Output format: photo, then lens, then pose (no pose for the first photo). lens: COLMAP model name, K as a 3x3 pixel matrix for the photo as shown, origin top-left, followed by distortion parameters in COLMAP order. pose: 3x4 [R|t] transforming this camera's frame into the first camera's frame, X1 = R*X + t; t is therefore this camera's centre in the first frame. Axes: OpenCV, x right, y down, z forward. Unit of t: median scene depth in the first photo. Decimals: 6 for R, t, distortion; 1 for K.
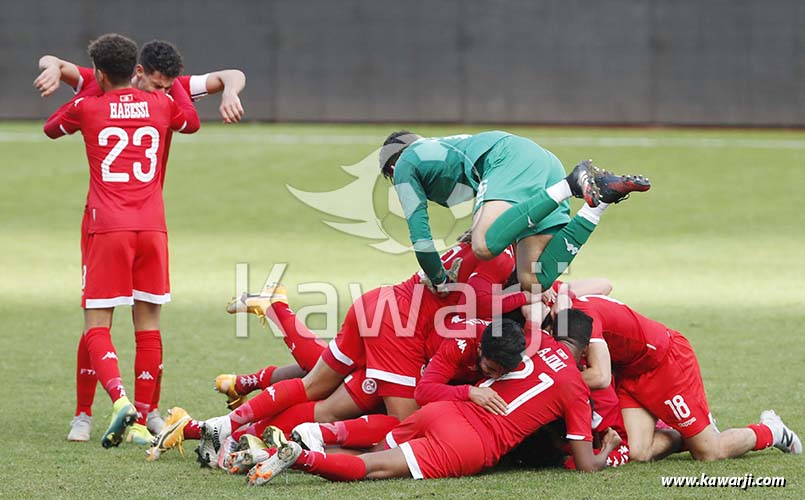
lens RADIAL K [[3423.4, 0, 409.0], [0, 3423.4, 245.5], [0, 0, 1]] dist [0.333823, 0.000000]
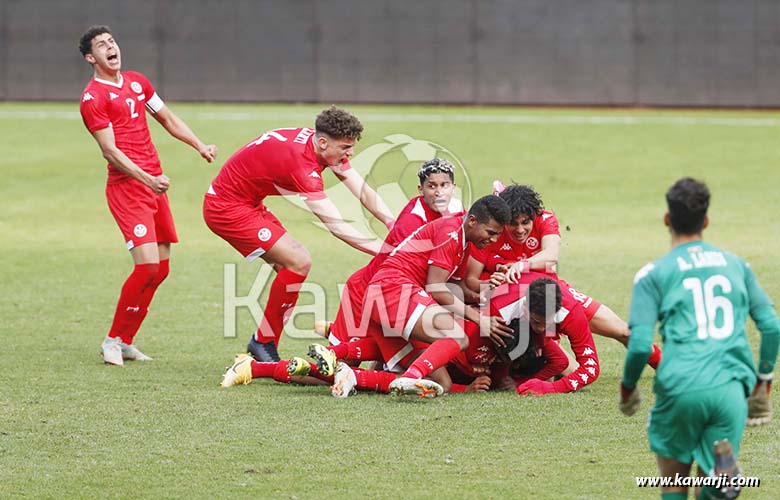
lens RADIAL K [[3698.5, 0, 389.2], [0, 3698.5, 254.1], [0, 0, 1]] dist [0.433336, 0.000000]
pose [[0.999997, 0.001237, 0.002302, -0.016908], [-0.001230, 0.999995, -0.002963, 0.020010], [-0.002306, 0.002960, 0.999993, -0.280406]]
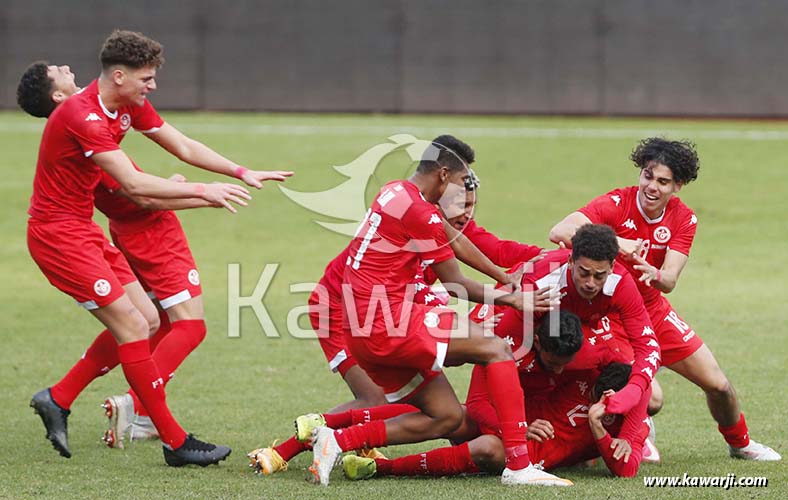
lens RADIAL K [[3343.9, 0, 397.0], [0, 3343.9, 245.5], [0, 0, 1]] dist [0.275602, 0.000000]
pose [[0.999895, 0.003974, 0.013929, -0.052173], [-0.003972, 0.999992, -0.000144, 0.000202], [-0.013929, 0.000089, 0.999903, 0.089550]]
